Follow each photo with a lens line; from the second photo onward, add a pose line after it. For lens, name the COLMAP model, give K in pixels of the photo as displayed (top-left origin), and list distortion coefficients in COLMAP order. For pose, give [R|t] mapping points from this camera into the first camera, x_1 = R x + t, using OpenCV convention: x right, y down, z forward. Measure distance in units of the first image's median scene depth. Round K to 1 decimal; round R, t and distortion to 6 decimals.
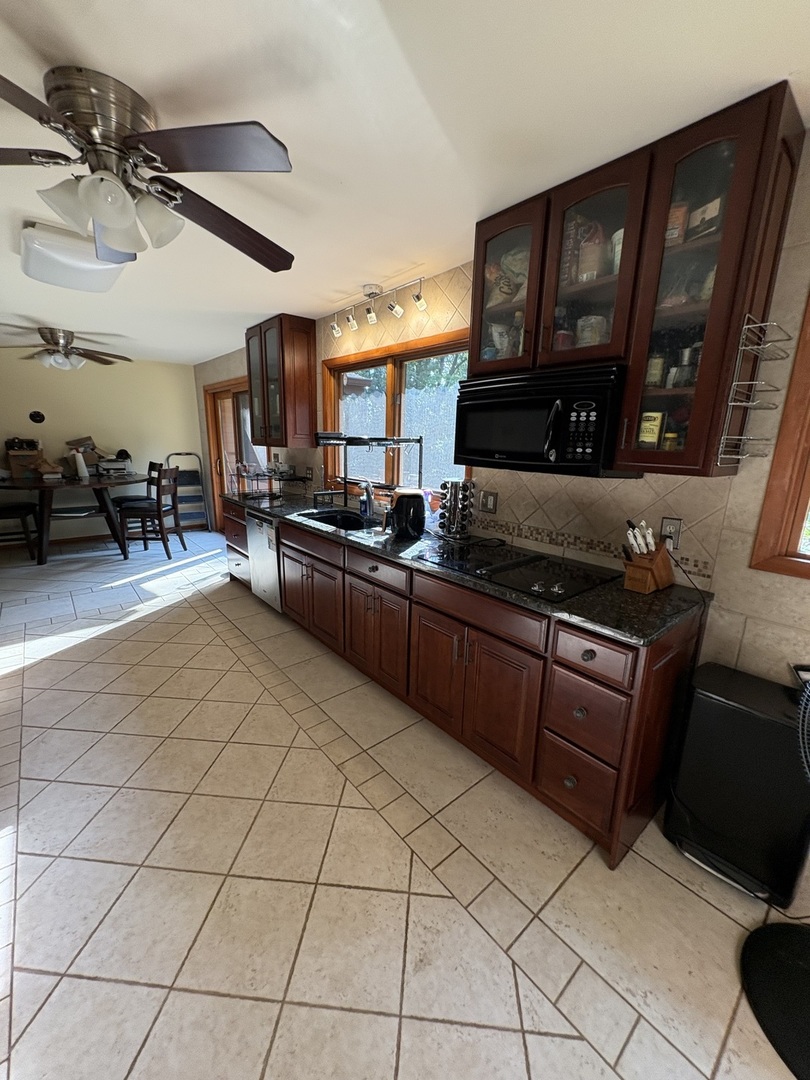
lens RADIAL K [[430.6, 0, 404.7], [0, 430.6, 541.9], [0, 0, 1]] dist [-0.002288, 0.000106]
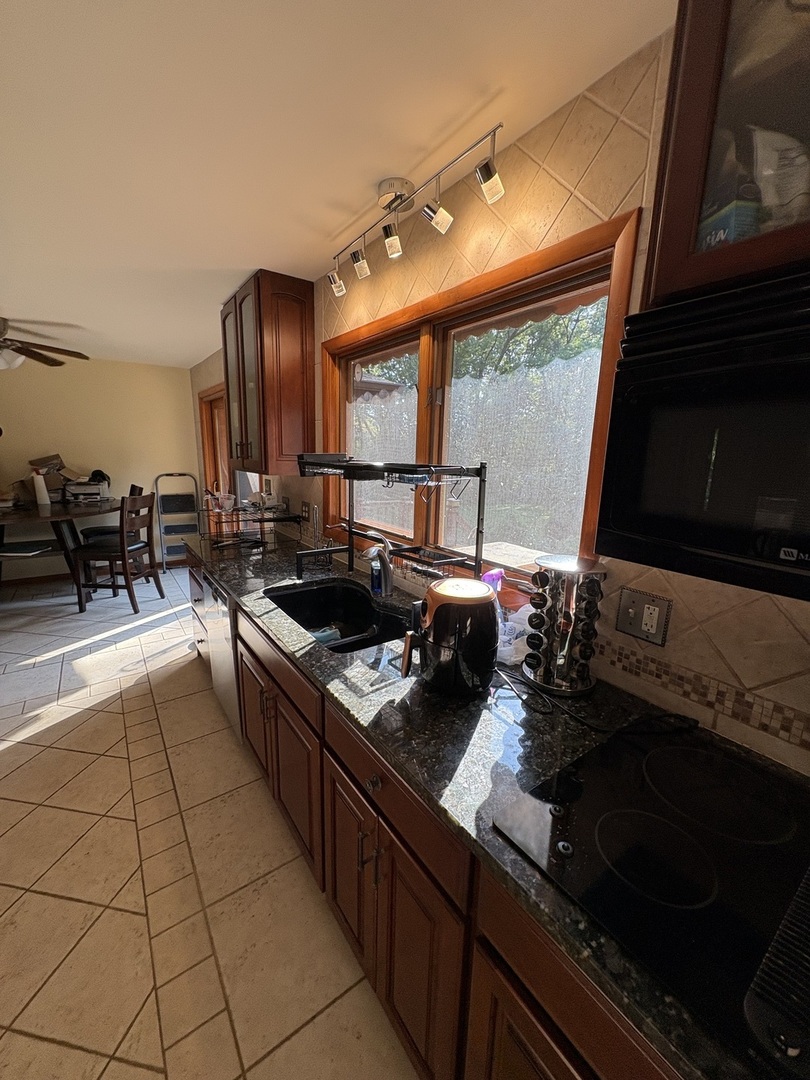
lens RADIAL K [[430.6, 0, 404.7], [0, 430.6, 537.9], [0, 0, 1]] dist [-0.002288, 0.000106]
pose [[0.996770, 0.016025, -0.078699, -0.010968], [-0.019061, 0.999097, -0.037974, -0.107722], [0.078020, 0.039352, 0.996175, 0.383635]]
